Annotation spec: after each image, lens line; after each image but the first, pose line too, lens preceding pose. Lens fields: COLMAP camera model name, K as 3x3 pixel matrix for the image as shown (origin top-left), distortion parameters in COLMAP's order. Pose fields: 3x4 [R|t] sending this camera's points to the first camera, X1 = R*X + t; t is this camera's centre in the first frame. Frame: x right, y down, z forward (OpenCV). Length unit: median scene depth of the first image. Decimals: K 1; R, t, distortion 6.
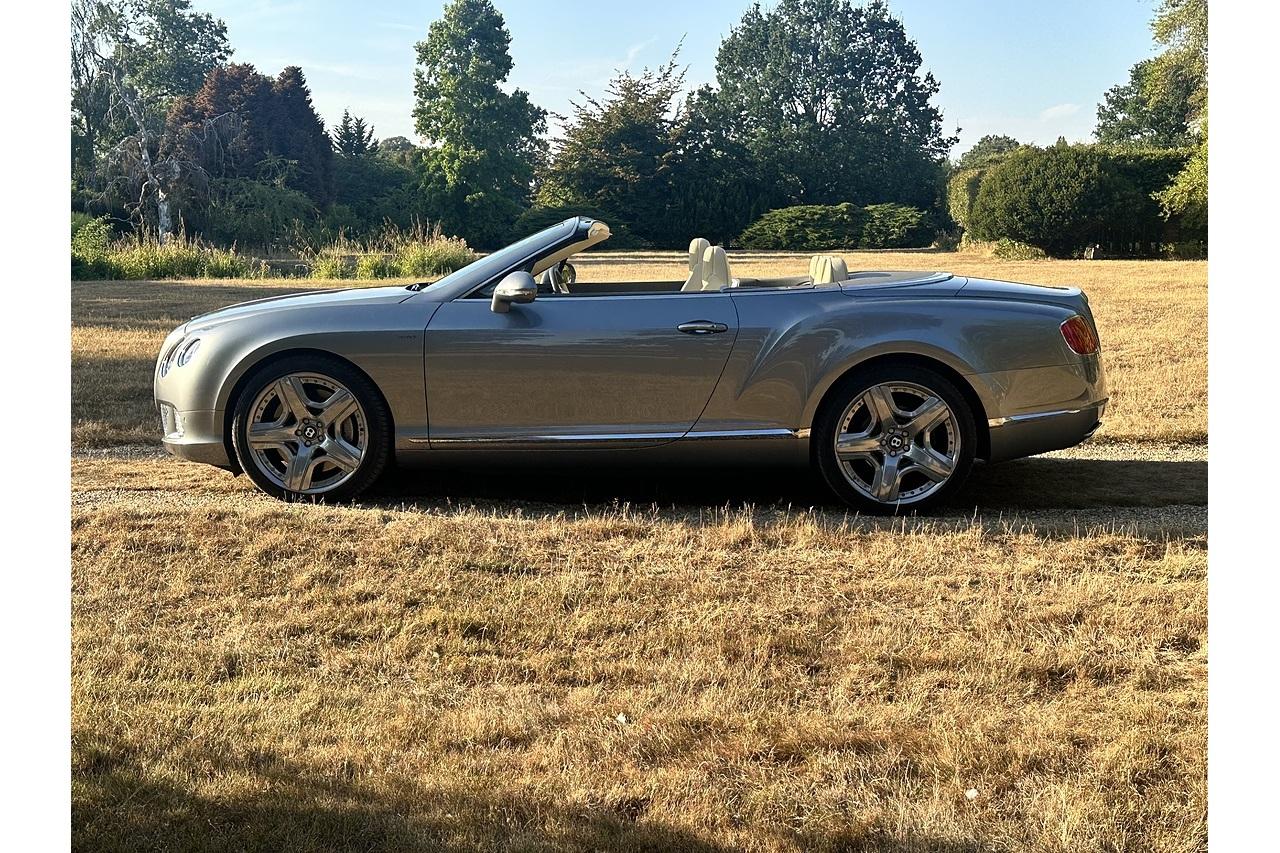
lens RADIAL K [[2579.5, 0, 640.0], [0, 2579.5, 426.5], [0, 0, 1]] dist [0.591290, -3.722453]
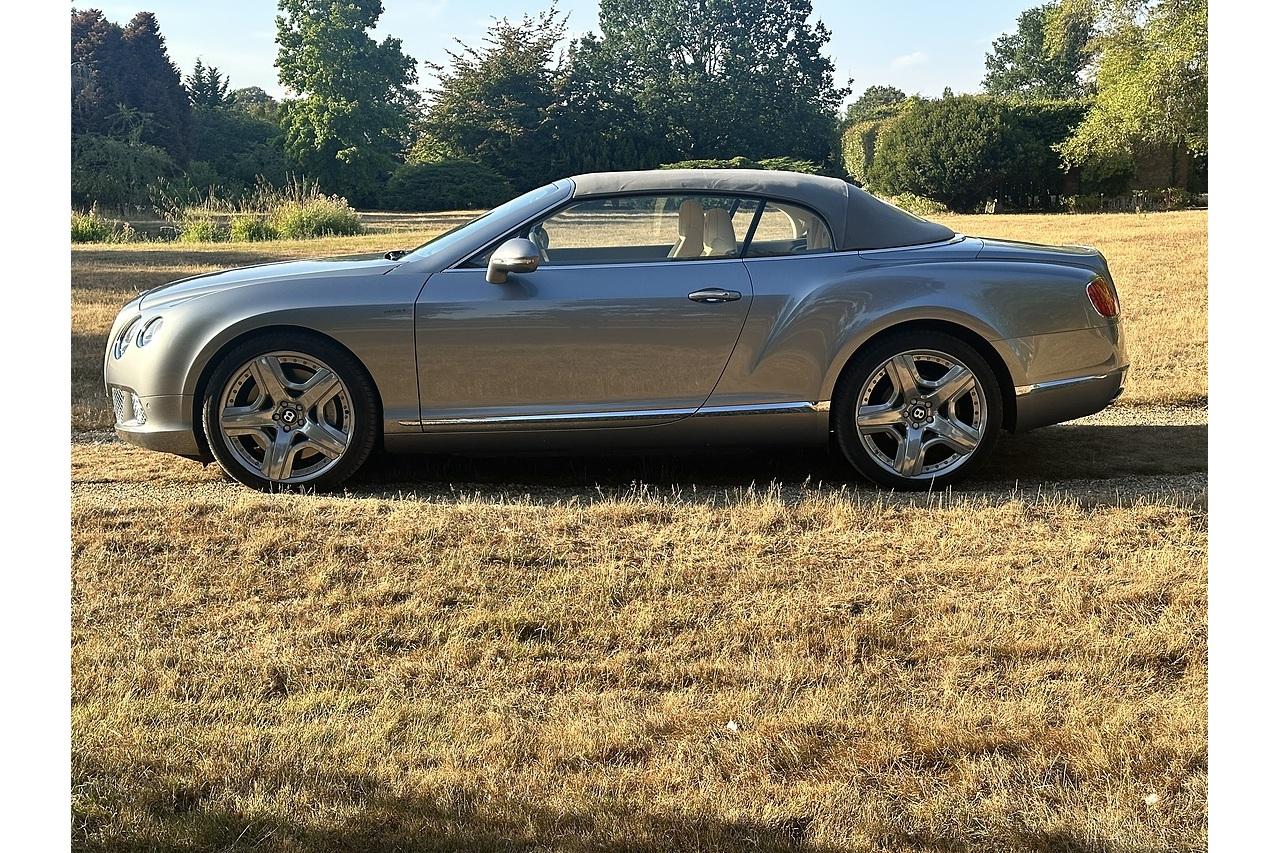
lens RADIAL K [[2579.5, 0, 640.0], [0, 2579.5, 426.5], [0, 0, 1]] dist [0.591290, -3.722453]
pose [[0.989664, -0.022547, 0.141625, -0.134869], [0.019508, 0.999550, 0.022807, -0.012706], [-0.142075, -0.019809, 0.989658, 0.072897]]
